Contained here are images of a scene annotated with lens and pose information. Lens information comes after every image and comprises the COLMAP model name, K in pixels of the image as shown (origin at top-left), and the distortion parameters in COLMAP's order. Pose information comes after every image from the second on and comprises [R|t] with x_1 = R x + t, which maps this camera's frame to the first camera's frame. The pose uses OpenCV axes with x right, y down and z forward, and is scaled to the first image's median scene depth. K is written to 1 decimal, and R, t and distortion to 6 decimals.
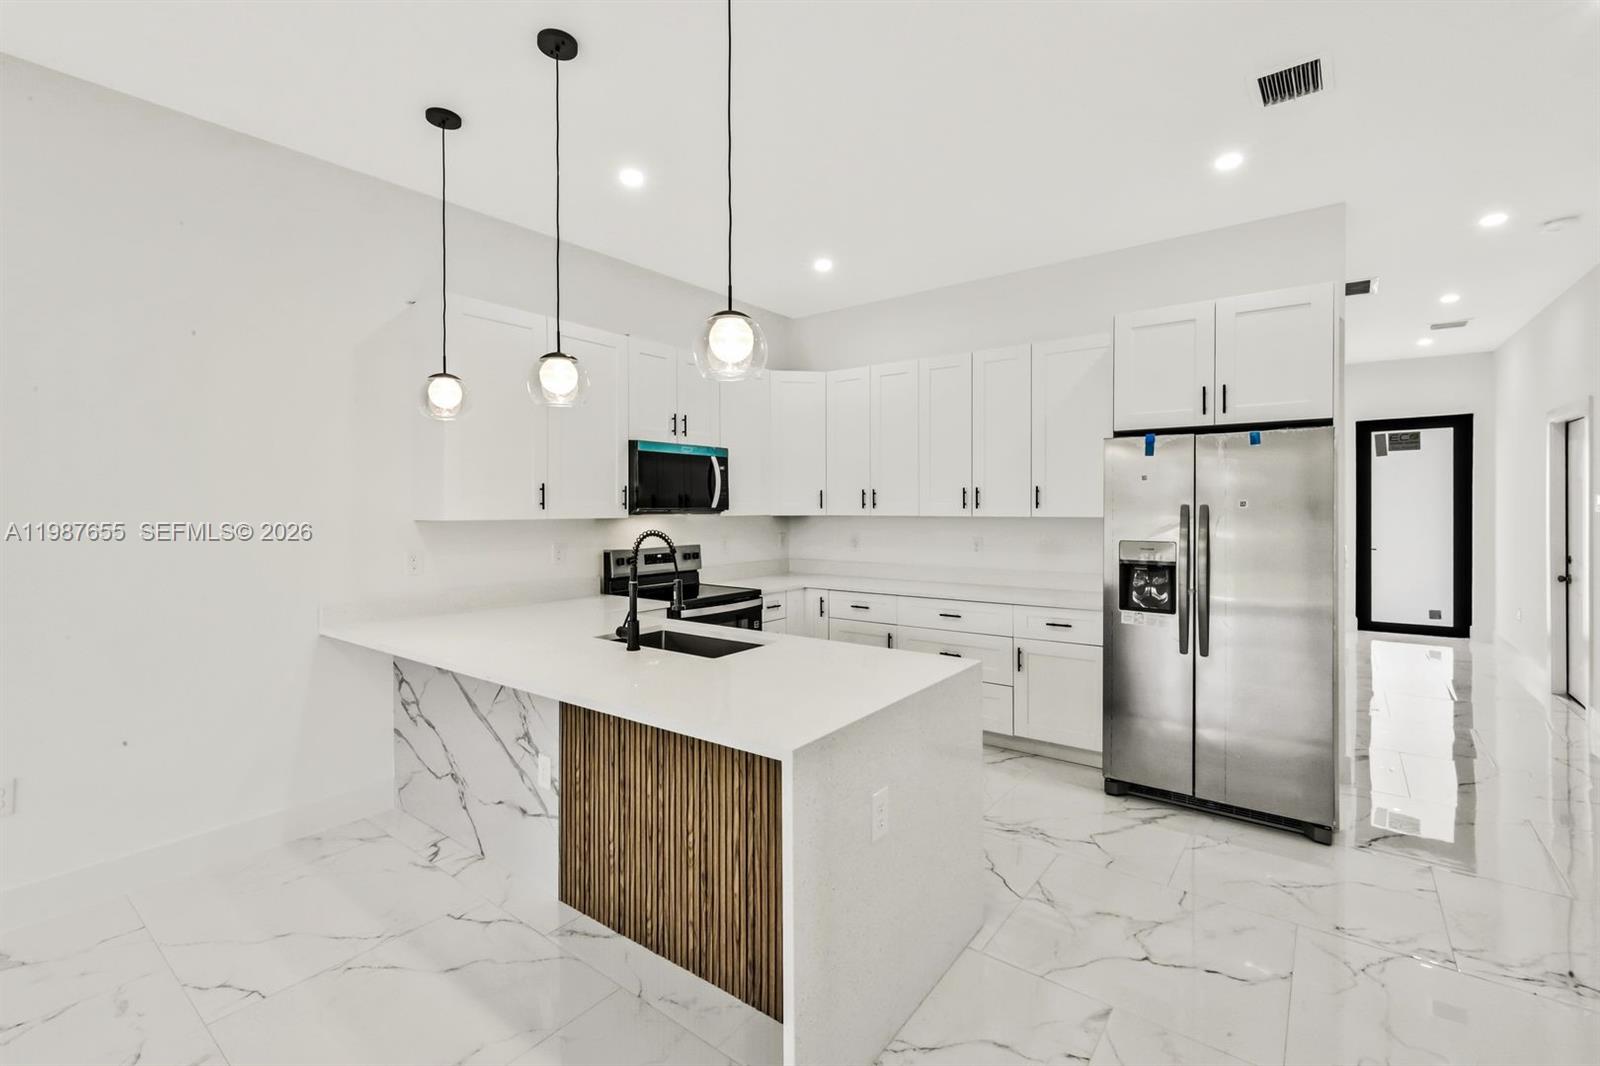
lens RADIAL K [[691.9, 0, 791.8], [0, 691.9, 516.8], [0, 0, 1]] dist [0.001401, 0.000425]
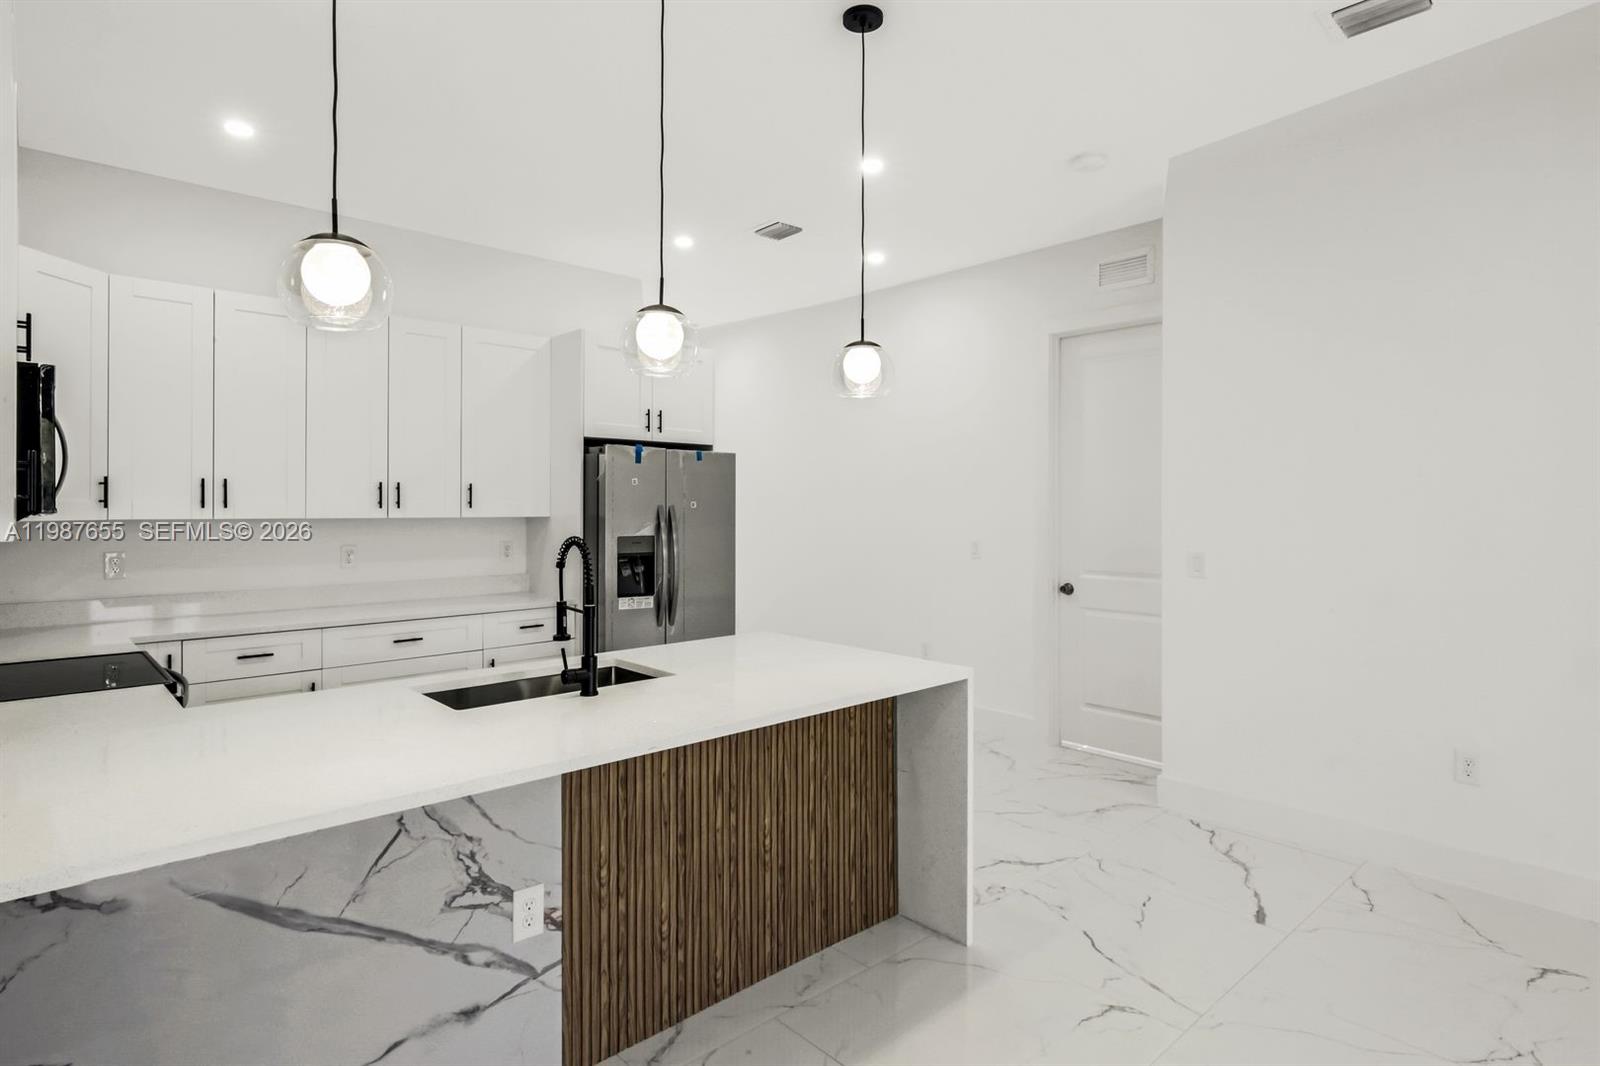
lens RADIAL K [[855.3, 0, 804.3], [0, 855.3, 508.1], [0, 0, 1]] dist [0.001770, 0.001129]
pose [[0.175629, -0.000541, 0.984456, -0.646536], [0.011734, 0.999930, -0.001544, -0.004710], [-0.984386, 0.011823, 0.175623, 0.350190]]
